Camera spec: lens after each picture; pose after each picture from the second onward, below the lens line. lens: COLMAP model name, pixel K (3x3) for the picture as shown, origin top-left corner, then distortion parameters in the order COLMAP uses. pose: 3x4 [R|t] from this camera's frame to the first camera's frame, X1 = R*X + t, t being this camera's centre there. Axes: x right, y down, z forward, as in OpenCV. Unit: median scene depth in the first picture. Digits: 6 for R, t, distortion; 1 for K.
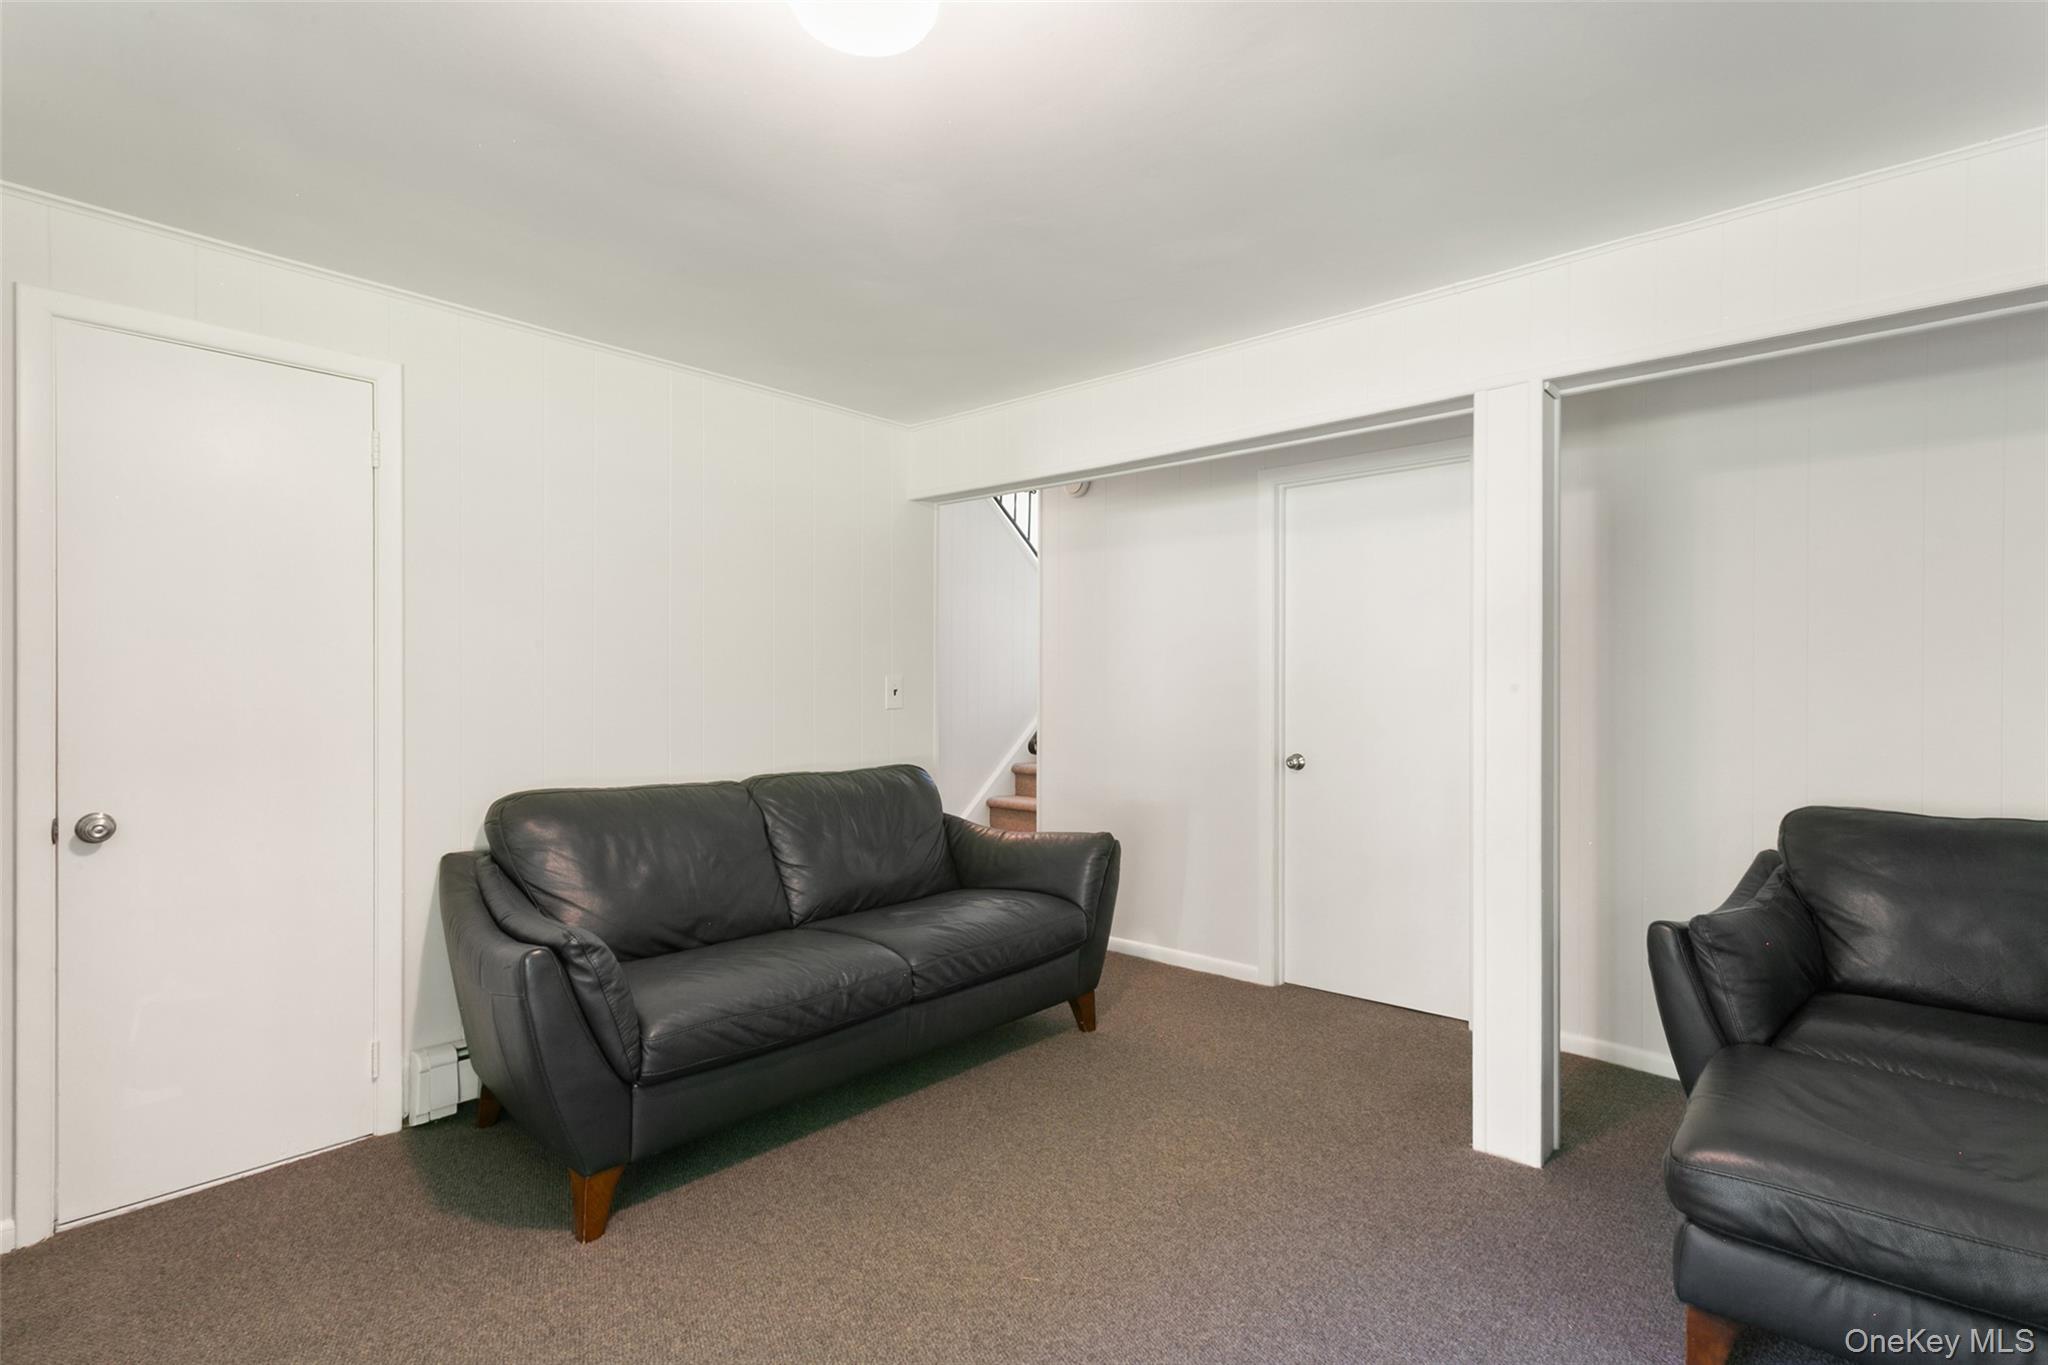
lens RADIAL K [[987.0, 0, 1018.3], [0, 987.0, 690.4], [0, 0, 1]] dist [-0.001287, 0.000067]
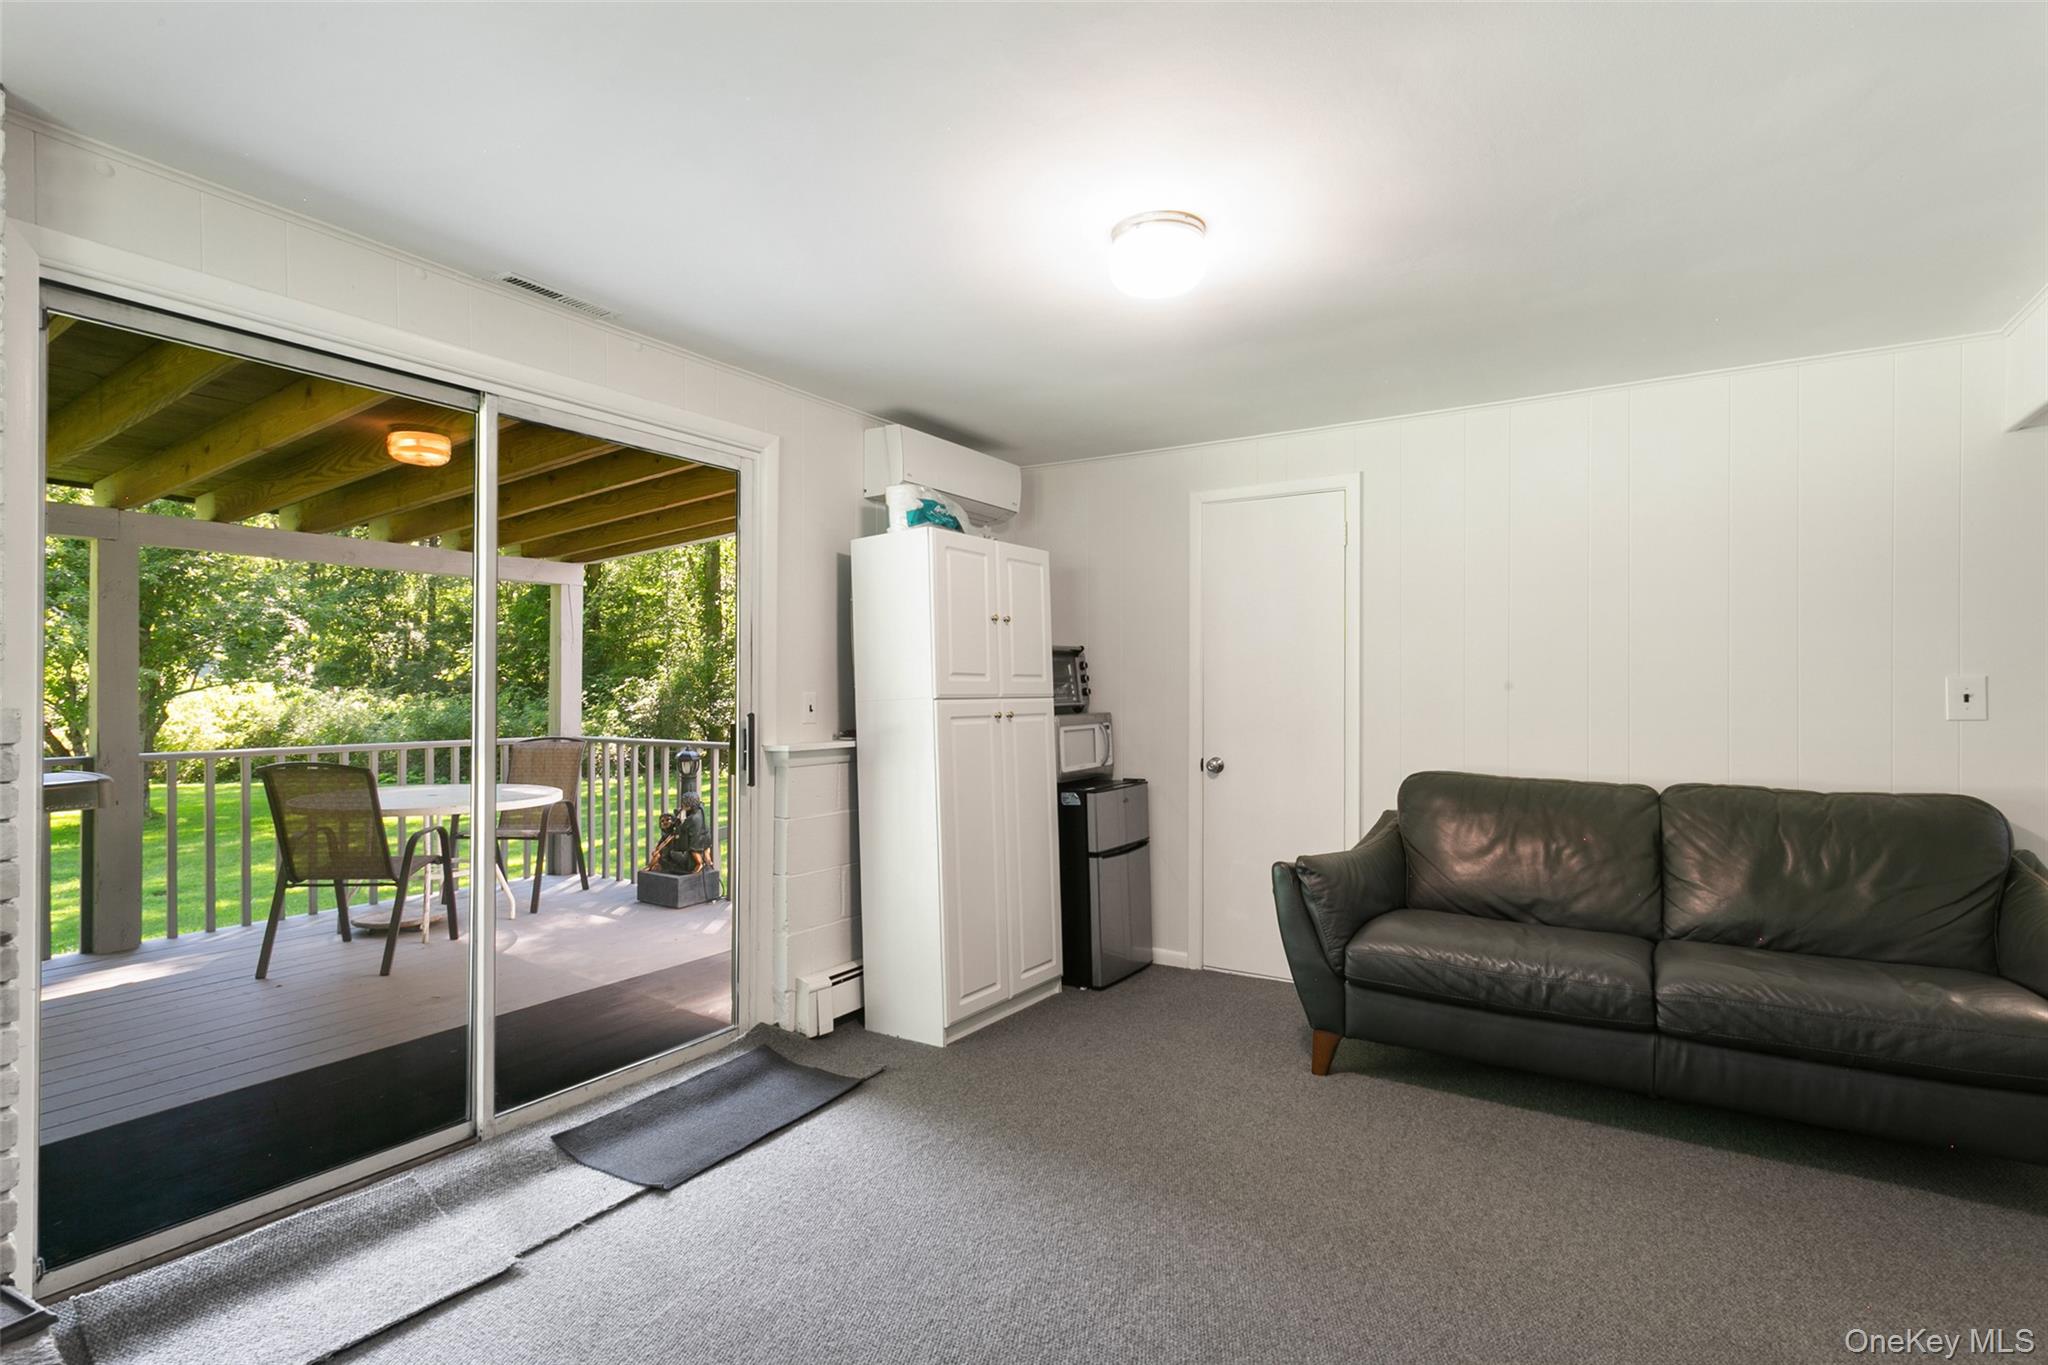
lens RADIAL K [[987.0, 0, 1019.1], [0, 987.0, 681.8], [0, 0, 1]] dist [-0.001287, 0.000067]
pose [[0.151703, -0.003955, -0.988418, 0.848935], [0.005944, 0.999978, -0.003089, -0.018693], [0.988408, -0.005406, 0.151723, 0.311766]]
